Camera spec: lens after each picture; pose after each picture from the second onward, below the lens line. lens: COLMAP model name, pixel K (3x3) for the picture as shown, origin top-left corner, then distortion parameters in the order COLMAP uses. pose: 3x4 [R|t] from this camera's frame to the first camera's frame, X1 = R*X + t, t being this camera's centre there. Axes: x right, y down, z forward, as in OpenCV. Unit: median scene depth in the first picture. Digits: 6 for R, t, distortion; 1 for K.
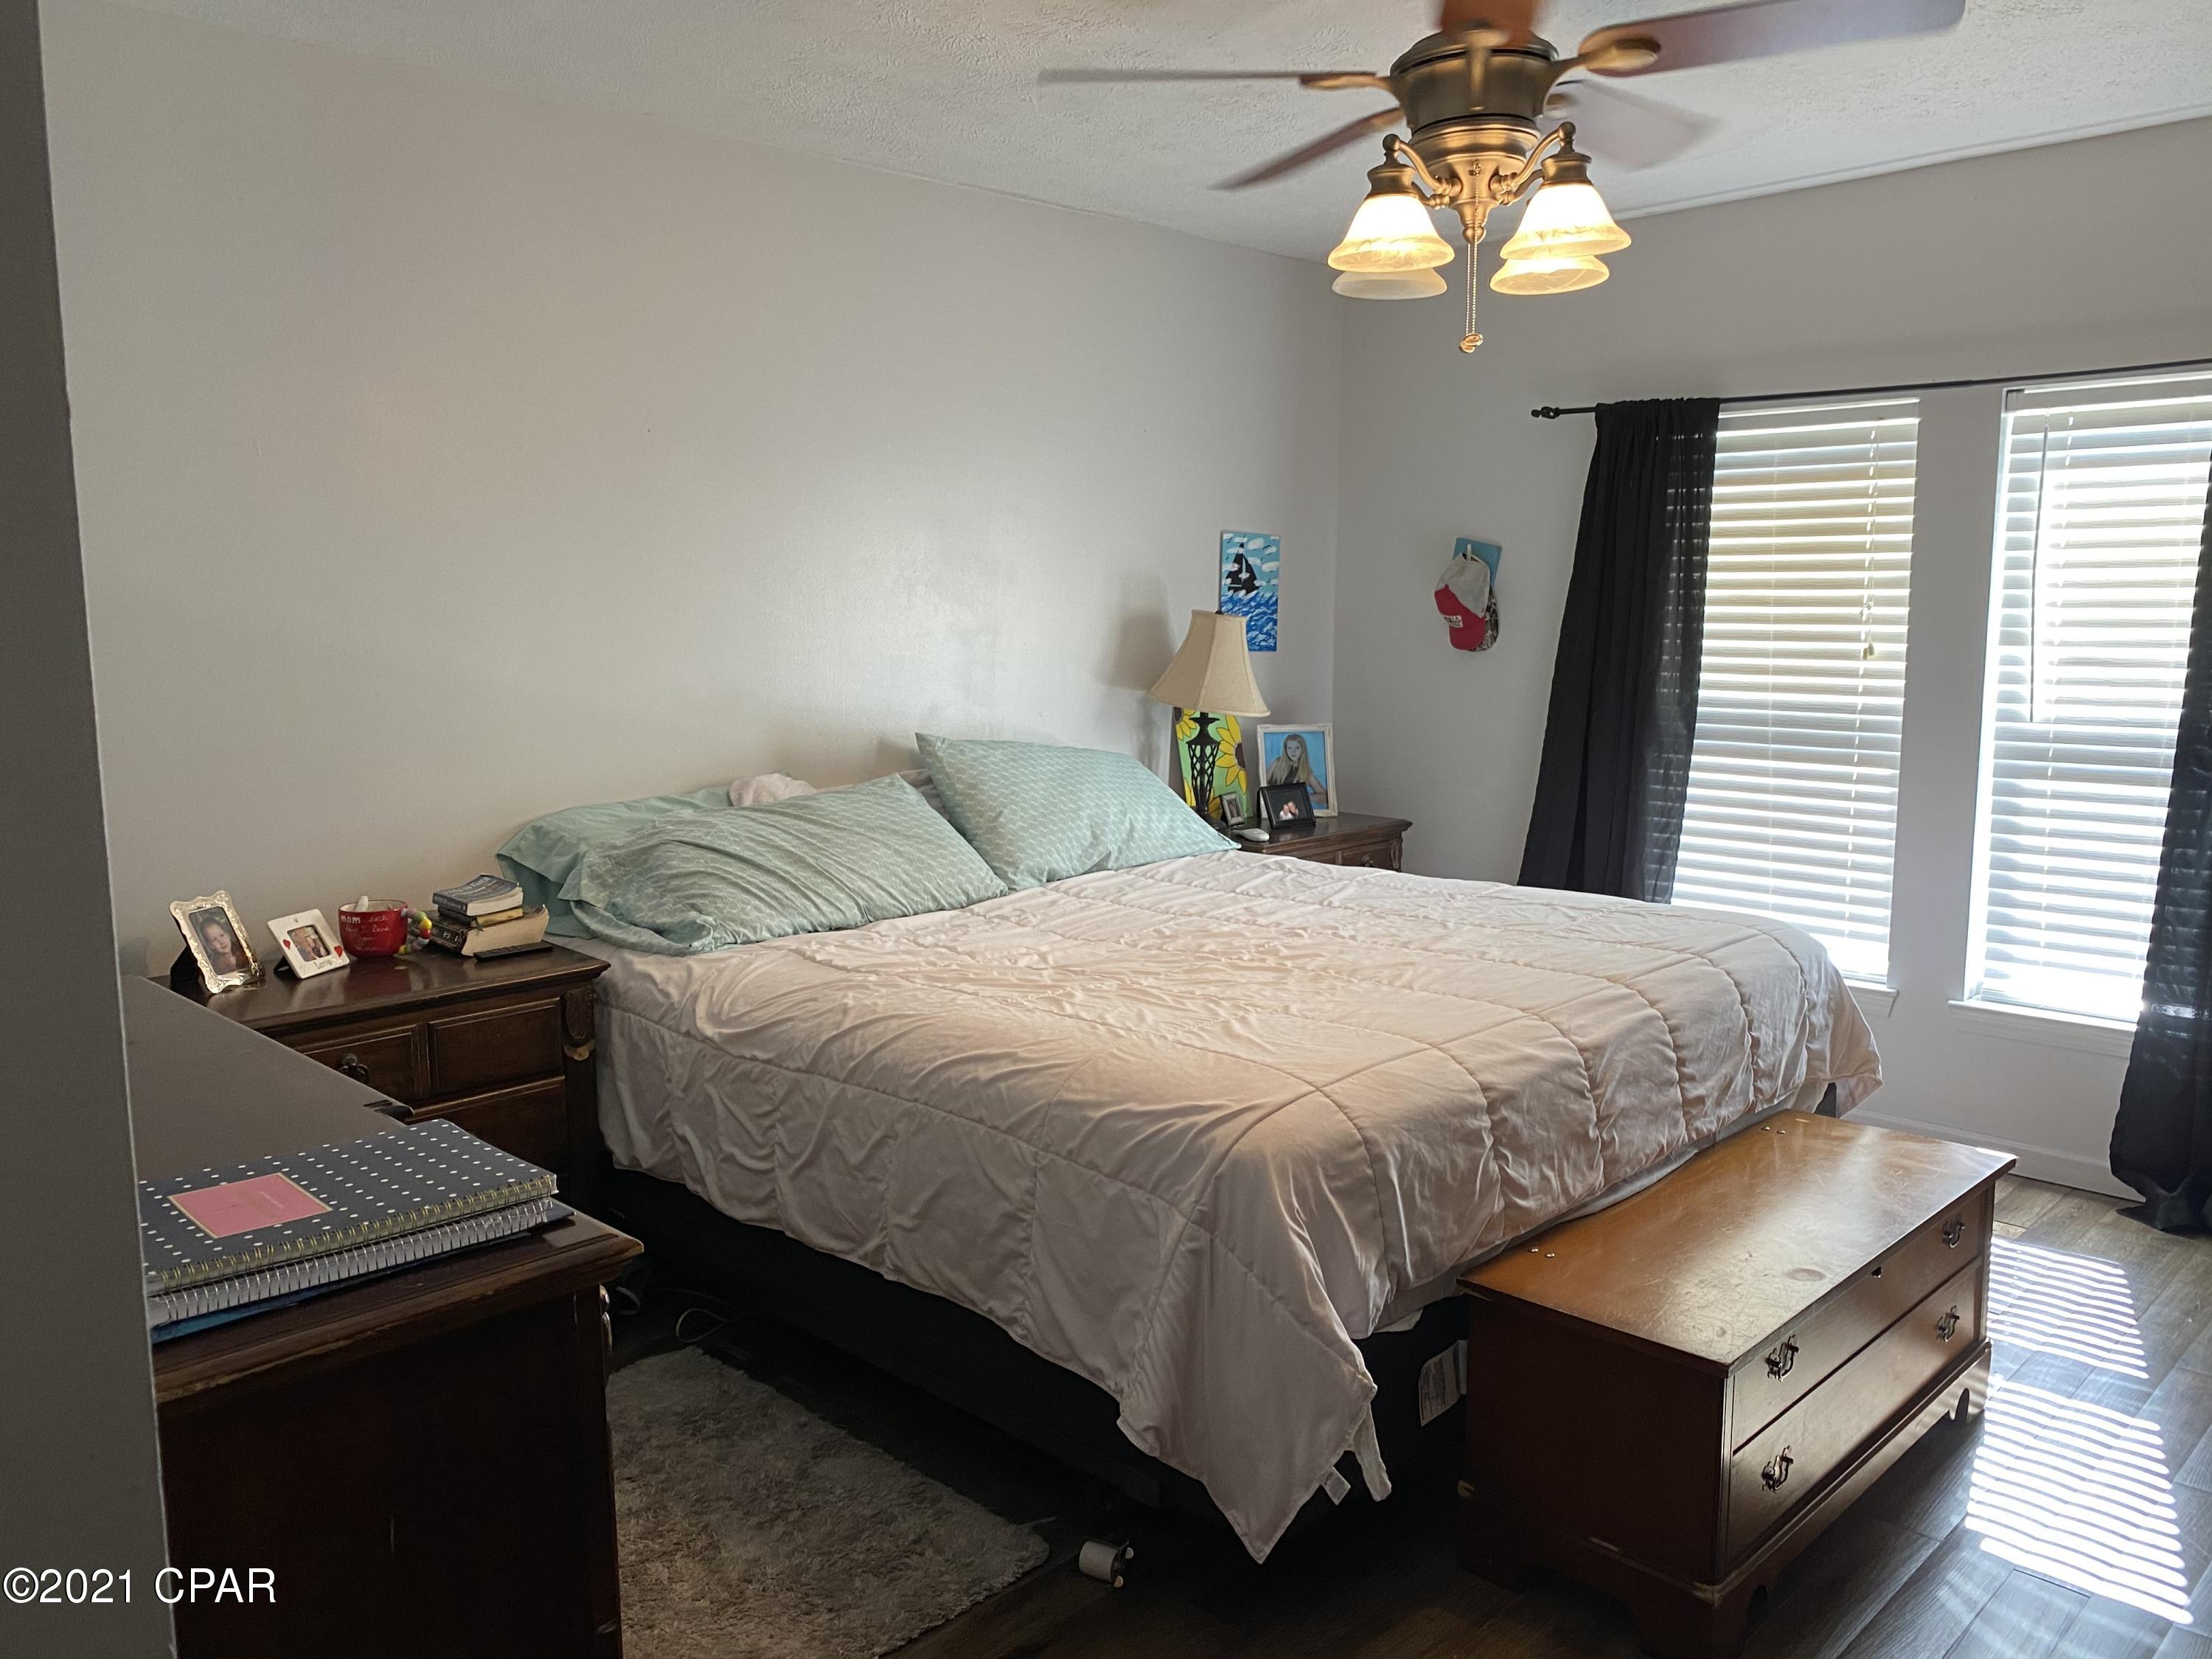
lens RADIAL K [[1701.6, 0, 1105.9], [0, 1701.6, 815.1], [0, 0, 1]] dist [0.029968, -0.020608]
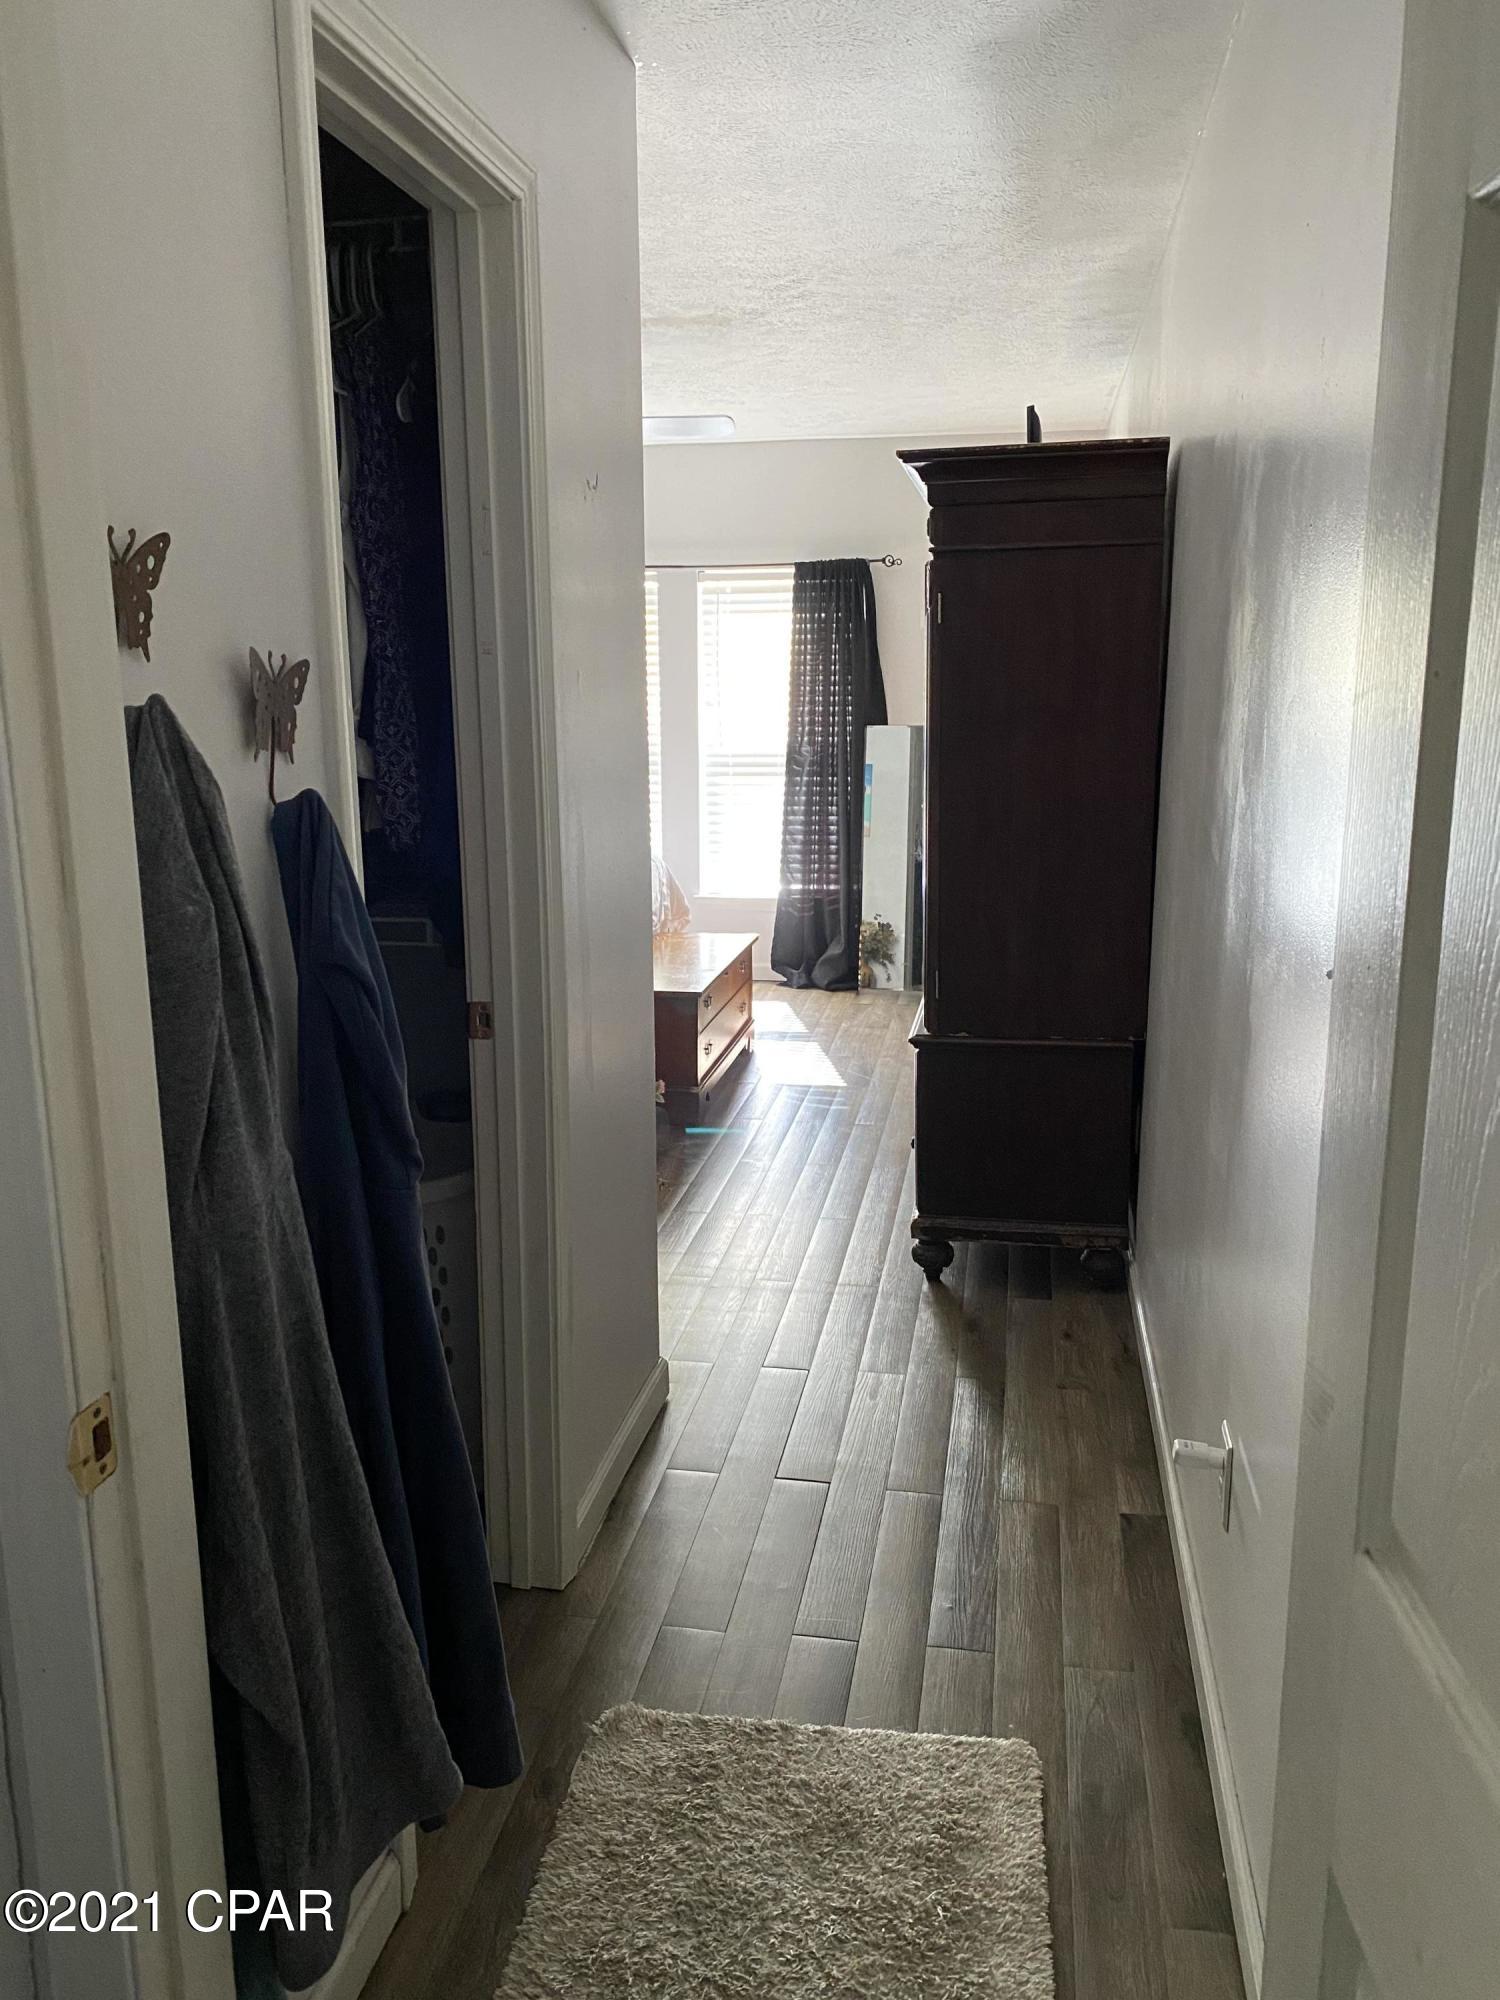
lens RADIAL K [[1538.5, 0, 748.5], [0, 1538.5, 1003.1], [0, 0, 1]] dist [0.029968, -0.020608]
pose [[0.823771, -0.106472, 0.556835, -0.471104], [0.060367, 0.993096, 0.100583, 0.064151], [-0.563700, -0.049243, 0.824511, -0.506328]]
